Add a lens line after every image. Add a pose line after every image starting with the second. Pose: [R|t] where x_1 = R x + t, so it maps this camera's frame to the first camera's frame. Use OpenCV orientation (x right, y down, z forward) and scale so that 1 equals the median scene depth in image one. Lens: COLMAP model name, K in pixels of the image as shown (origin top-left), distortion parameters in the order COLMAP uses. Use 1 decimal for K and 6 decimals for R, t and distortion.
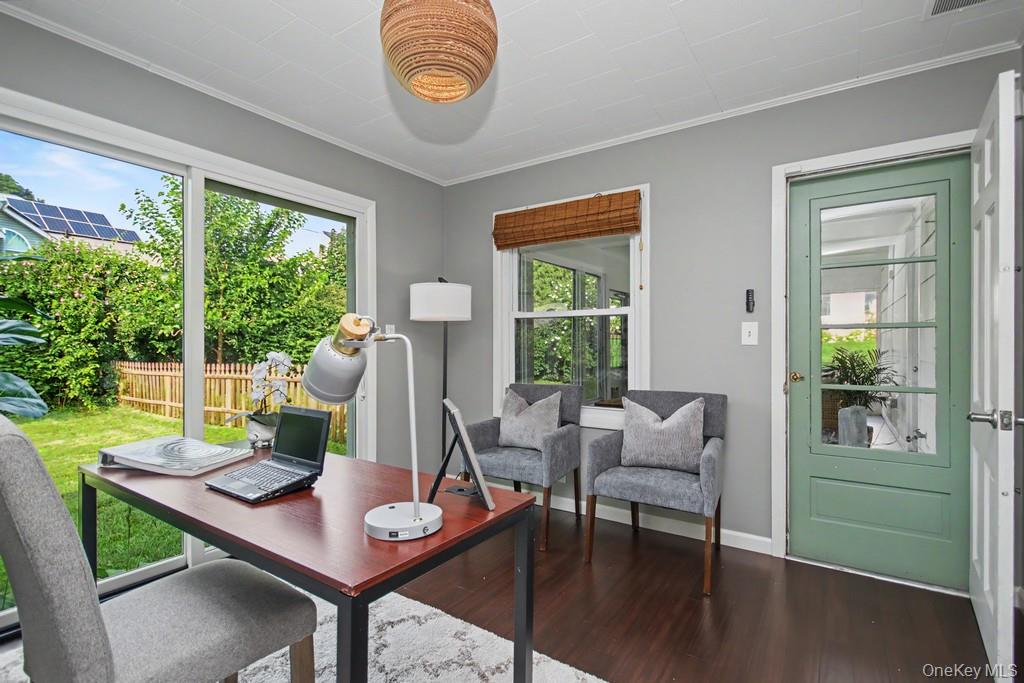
lens RADIAL K [[494.6, 0, 502.7], [0, 494.6, 347.5], [0, 0, 1]] dist [0.022830, 0.000212]
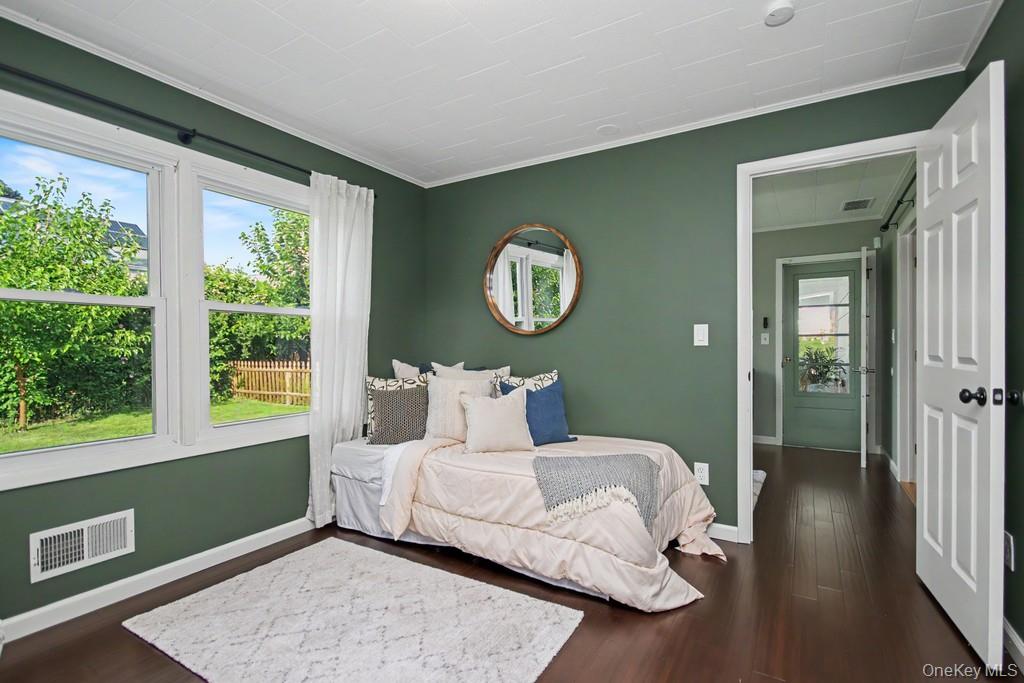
lens RADIAL K [[492.5, 0, 512.0], [0, 492.5, 341.5], [0, 0, 1]] dist [0.038794, 0.000158]
pose [[0.998115, -0.004727, 0.061191, -0.188250], [0.005556, 0.999895, -0.013394, 0.001025], [-0.061121, 0.013709, 0.998036, -0.273776]]
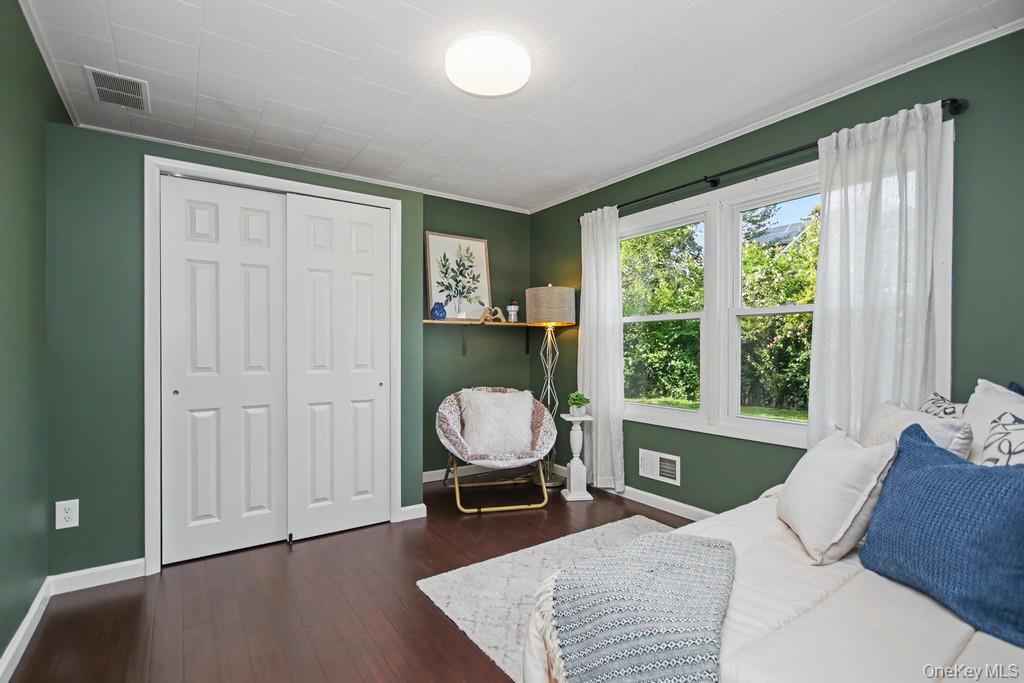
lens RADIAL K [[489.4, 0, 516.2], [0, 489.4, 348.3], [0, 0, 1]] dist [0.000352, 0.000426]
pose [[-0.350589, 0.000407, -0.936529, 1.105272], [-0.005146, 0.999984, 0.002361, -0.007437], [0.936515, 0.005647, -0.350581, 1.468472]]
